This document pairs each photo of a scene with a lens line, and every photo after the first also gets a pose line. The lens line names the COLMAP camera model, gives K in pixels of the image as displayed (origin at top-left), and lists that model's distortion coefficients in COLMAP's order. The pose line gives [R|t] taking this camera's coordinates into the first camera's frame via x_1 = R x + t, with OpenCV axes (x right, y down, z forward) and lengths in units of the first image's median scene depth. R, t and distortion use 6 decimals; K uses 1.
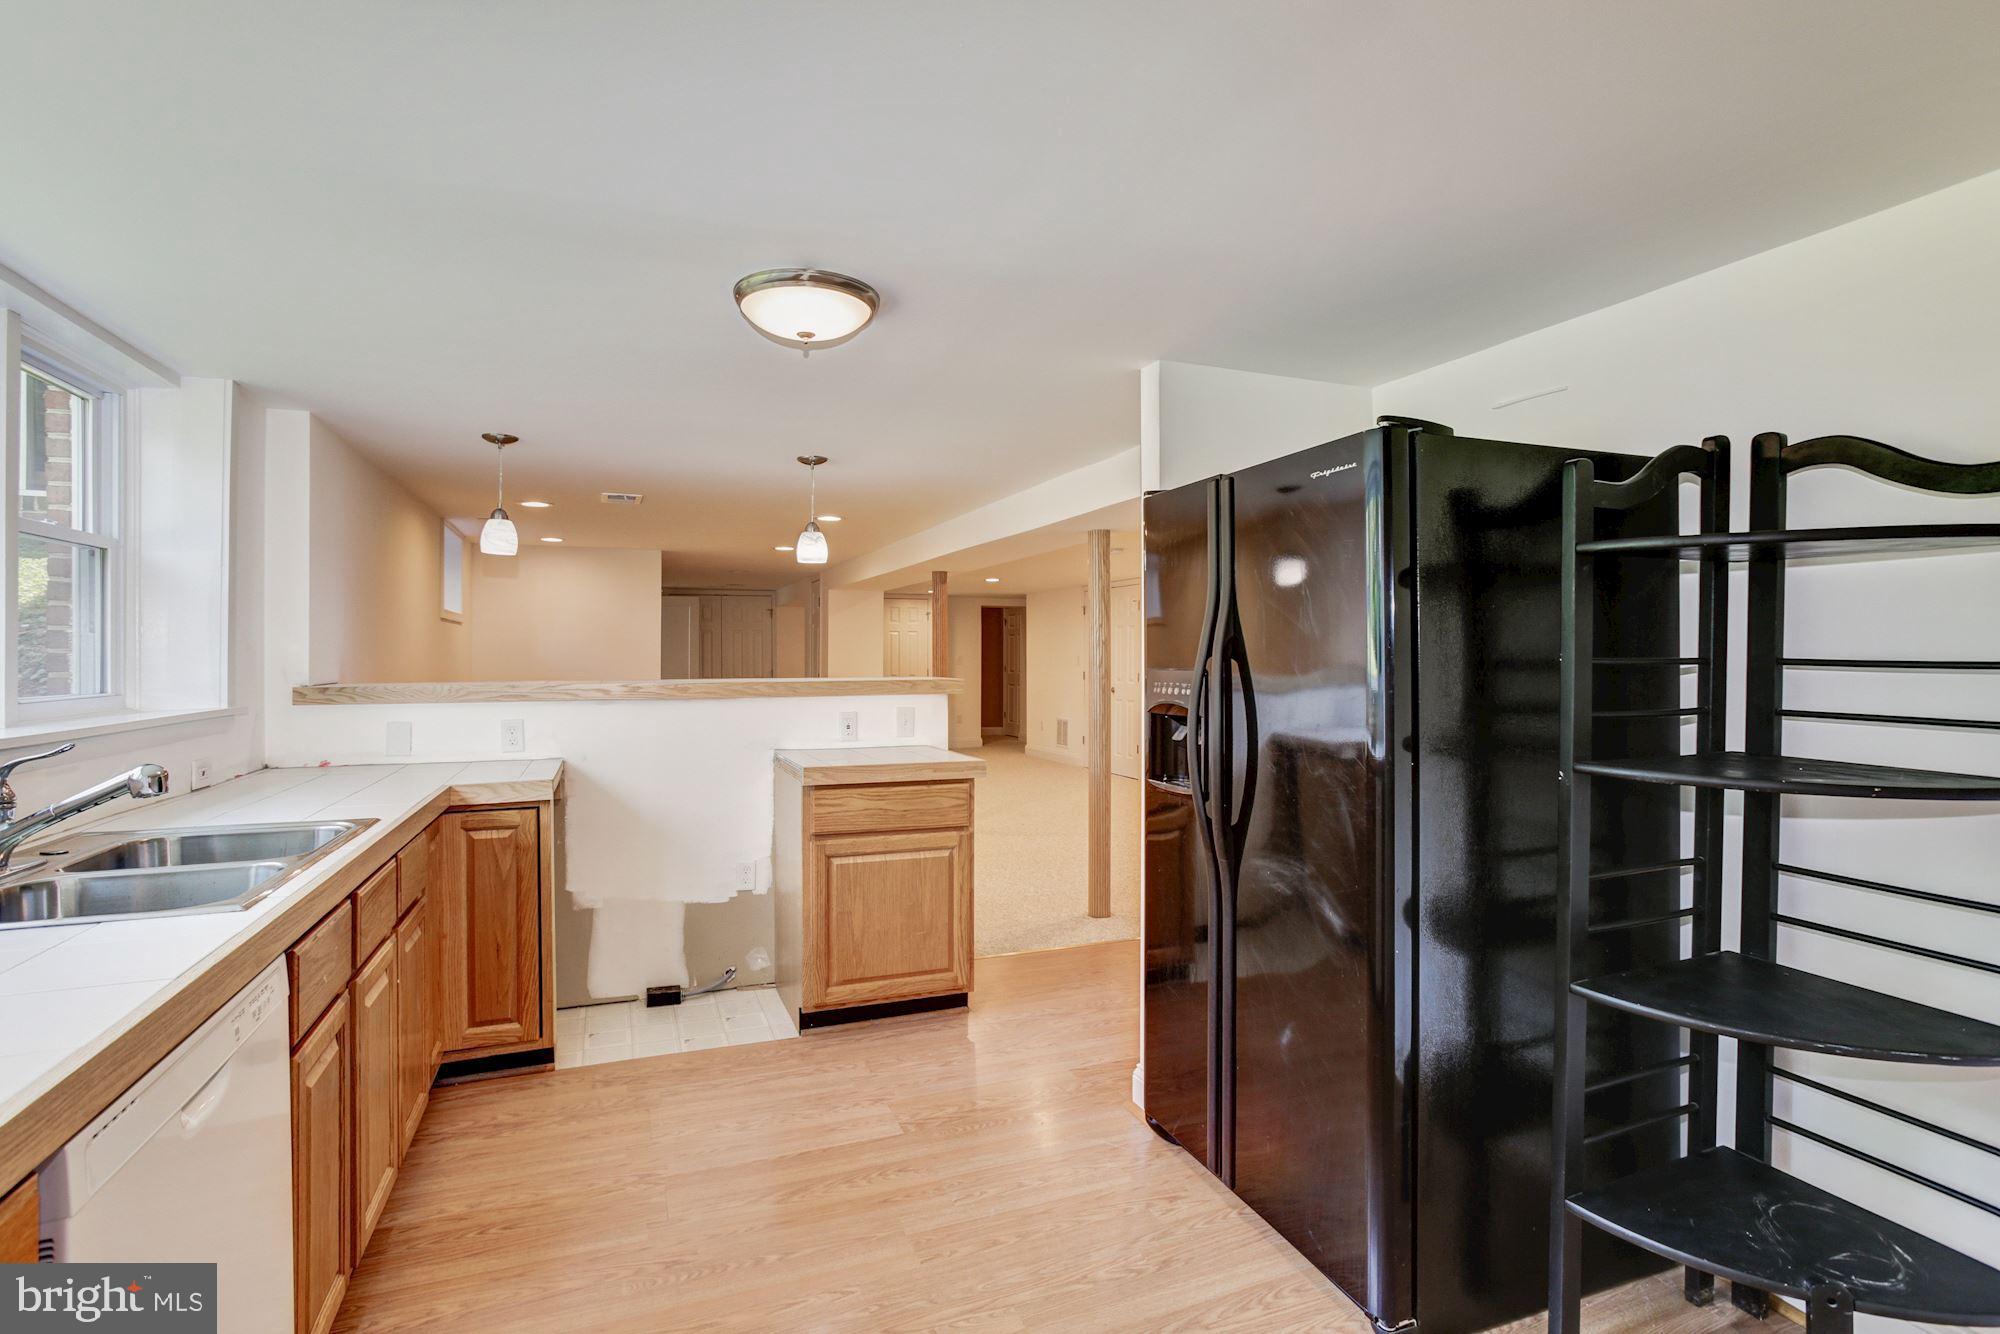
lens RADIAL K [[907.8, 0, 988.7], [0, 907.8, 651.7], [0, 0, 1]] dist [-0.039519, 0.034372]
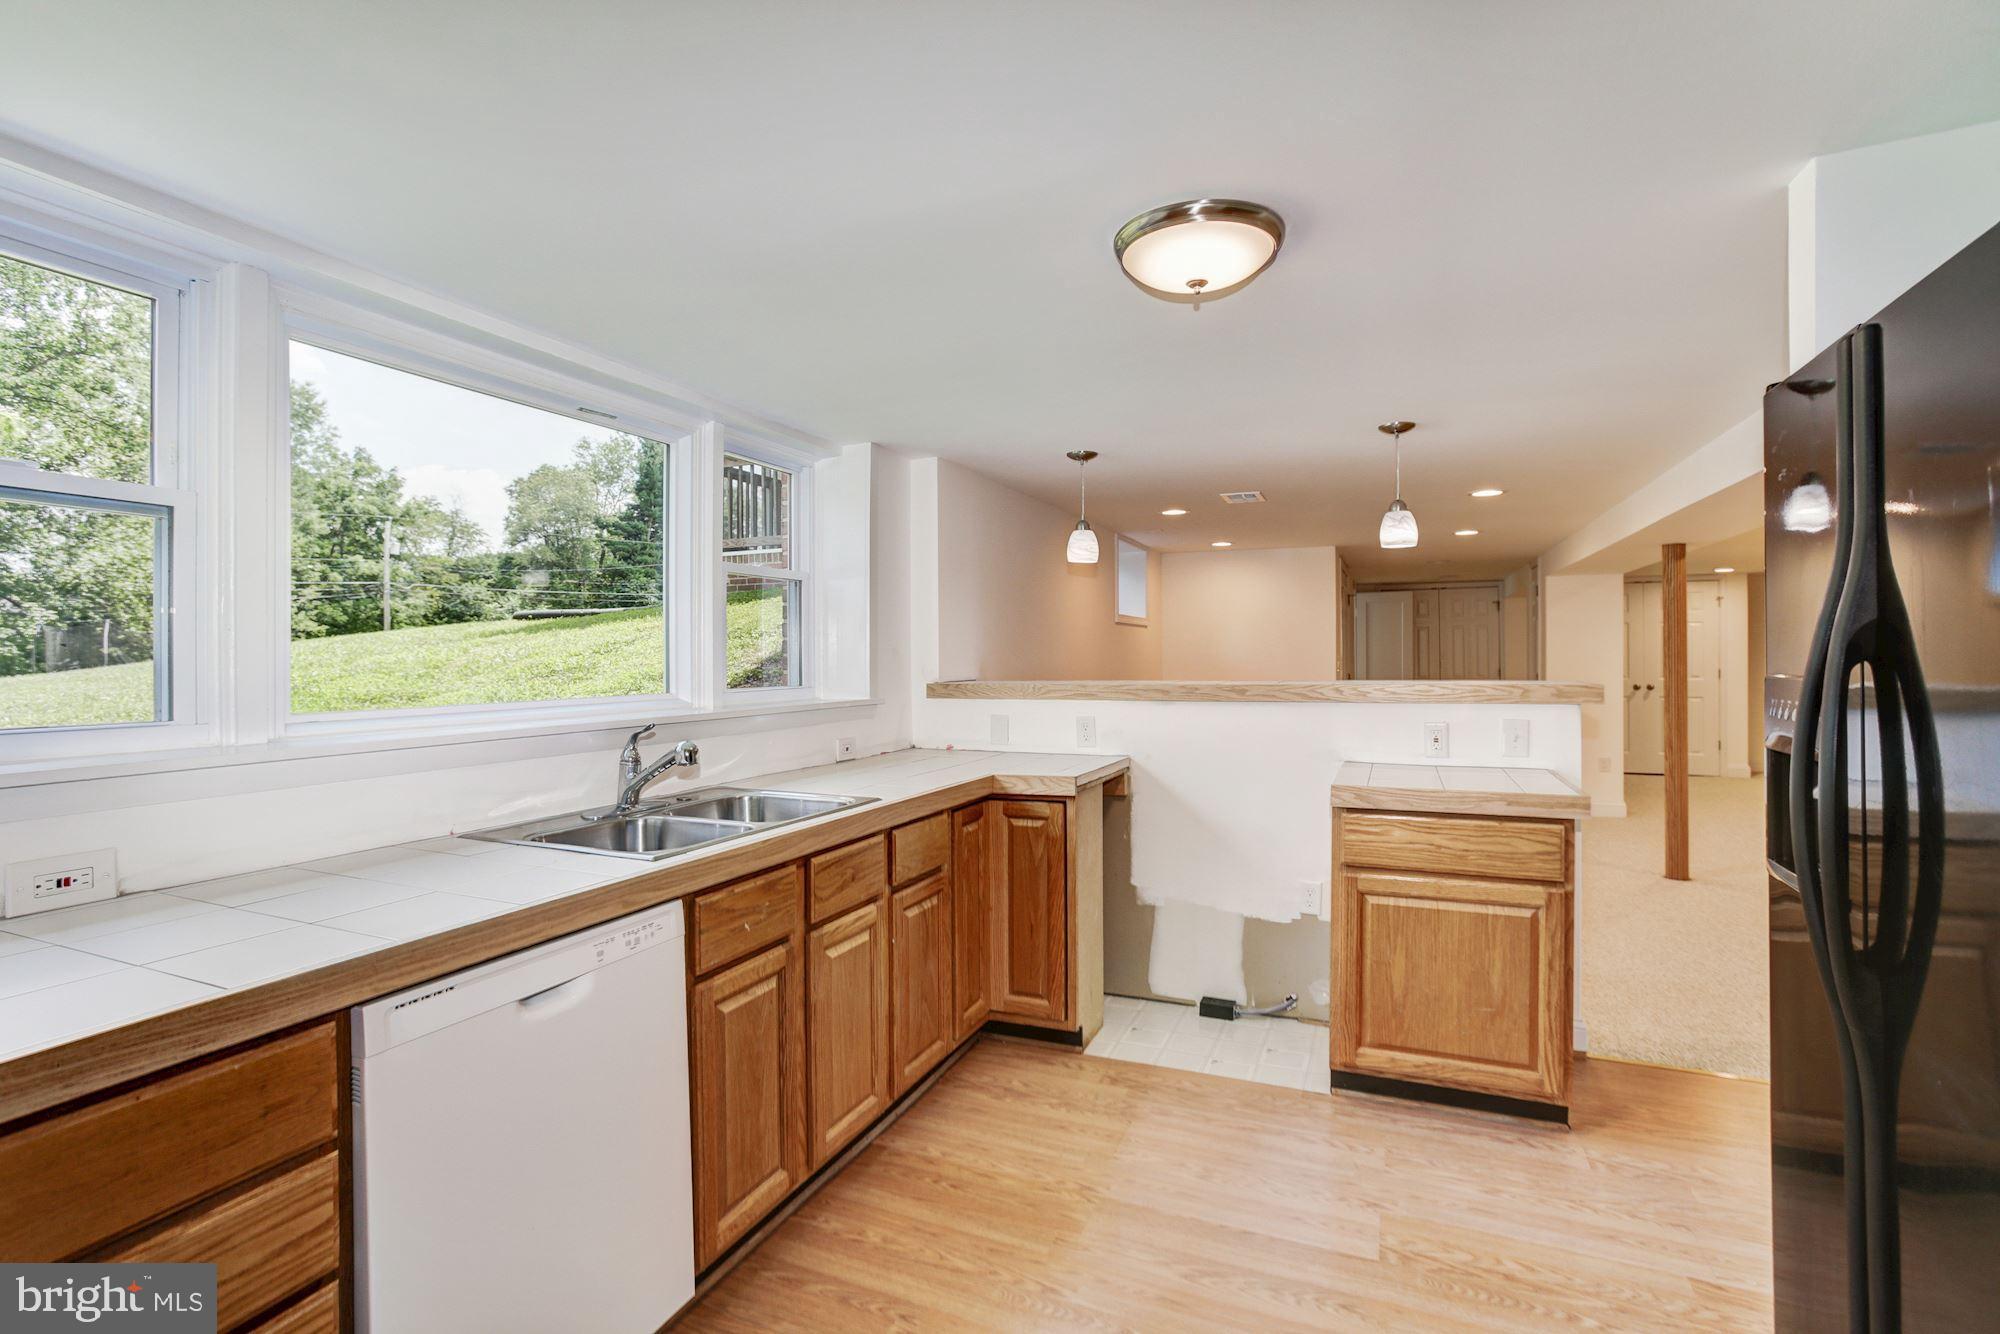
lens RADIAL K [[918.6, 0, 966.7], [0, 918.6, 653.4], [0, 0, 1]] dist [-0.065922, 0.050288]
pose [[0.730763, -0.006797, -0.682597, 0.132522], [0.009203, 0.999958, -0.000104, -0.000798], [0.682569, -0.006206, 0.730795, 0.129427]]
